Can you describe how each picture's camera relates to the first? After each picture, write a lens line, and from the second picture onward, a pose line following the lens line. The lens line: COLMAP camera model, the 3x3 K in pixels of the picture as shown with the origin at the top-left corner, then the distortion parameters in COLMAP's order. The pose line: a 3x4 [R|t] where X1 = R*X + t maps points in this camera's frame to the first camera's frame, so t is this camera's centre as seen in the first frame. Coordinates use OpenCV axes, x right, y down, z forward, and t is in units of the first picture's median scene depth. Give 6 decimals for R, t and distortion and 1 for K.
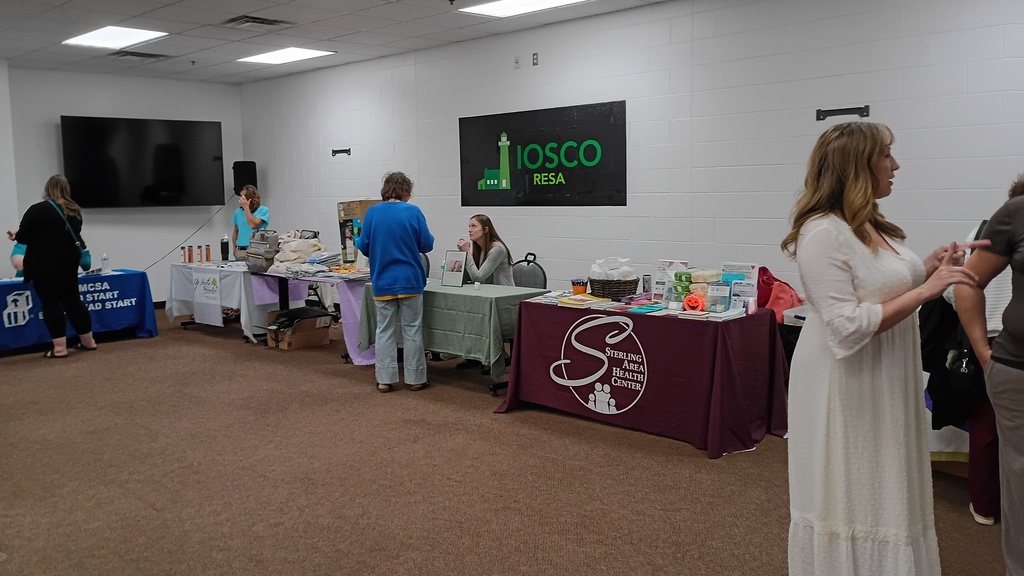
lens RADIAL K [[827.8, 0, 512.0], [0, 827.8, 288.0], [0, 0, 1]] dist [0.002640, 0.001346]
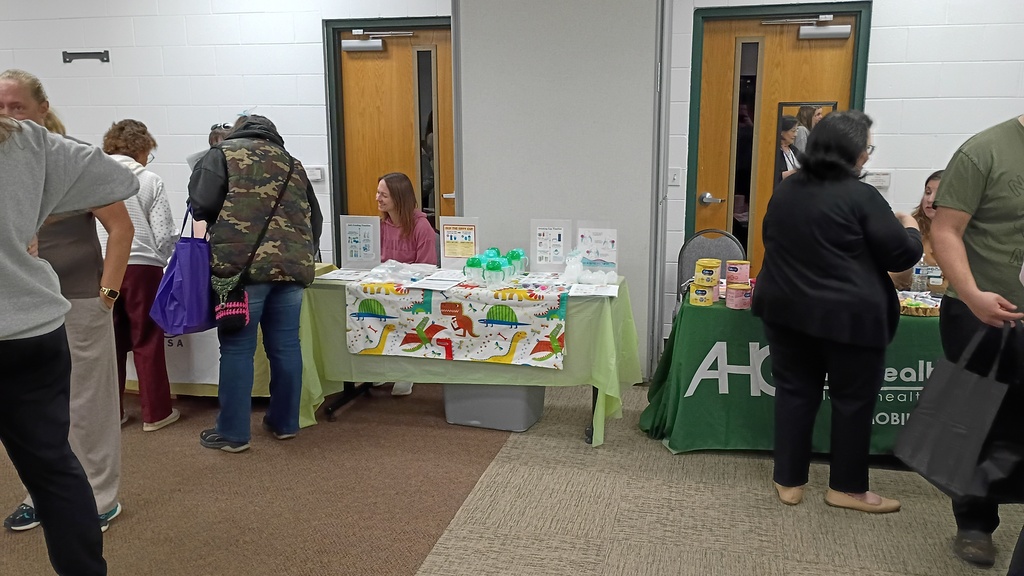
lens RADIAL K [[951.0, 0, 512.0], [0, 951.0, 288.0], [0, 0, 1]] dist [0.006760, 0.003860]
pose [[0.874996, -0.060857, 0.480290, -2.222634], [0.040629, 0.997799, 0.052410, -0.174107], [-0.482422, -0.026345, 0.875543, 1.996723]]
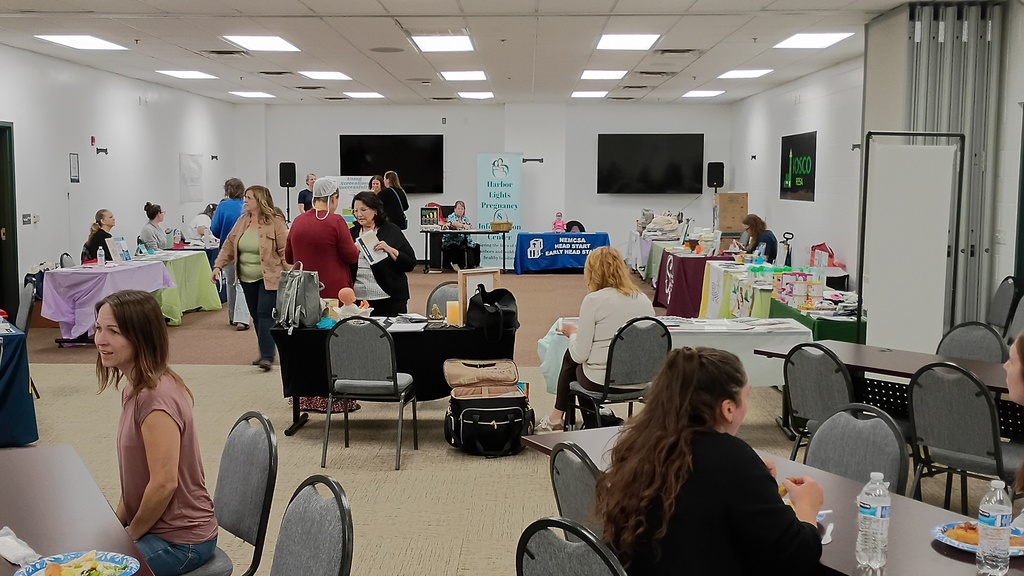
lens RADIAL K [[1097.1, 0, 512.0], [0, 1097.1, 288.0], [0, 0, 1]] dist [0.002236, -0.000029]
pose [[0.696568, 0.088257, -0.712042, 0.984222], [-0.099376, 0.994708, 0.026077, 0.049441], [0.710575, 0.052595, 0.701653, -0.639259]]
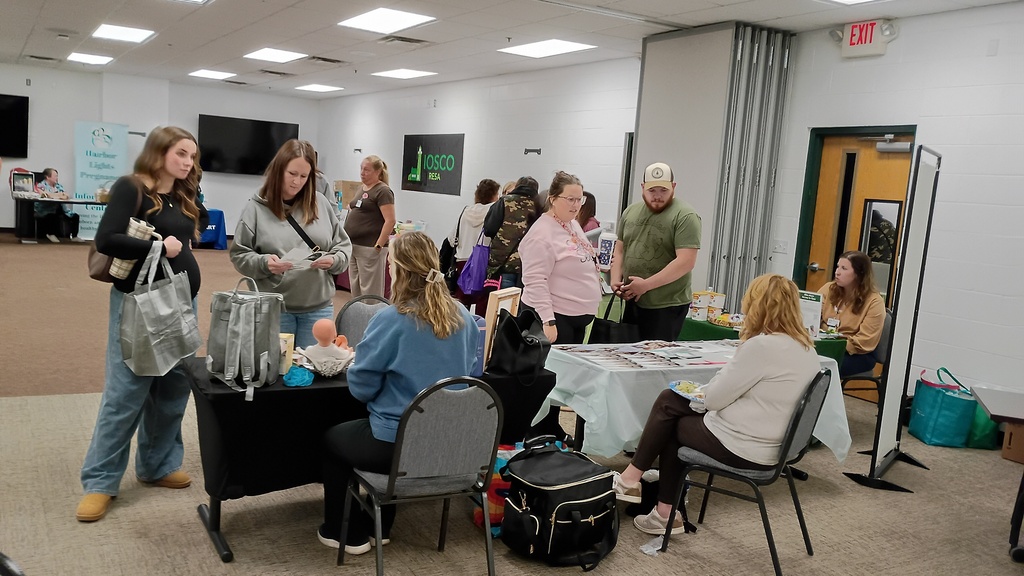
lens RADIAL K [[861.5, 0, 511.3], [0, 861.5, 306.4], [0, 0, 1]] dist [0.002470, -0.000404]
pose [[0.958100, 0.128637, -0.255924, 0.599101], [-0.126105, 0.991667, 0.026351, 0.053574], [0.257181, 0.007026, 0.966338, -0.550316]]
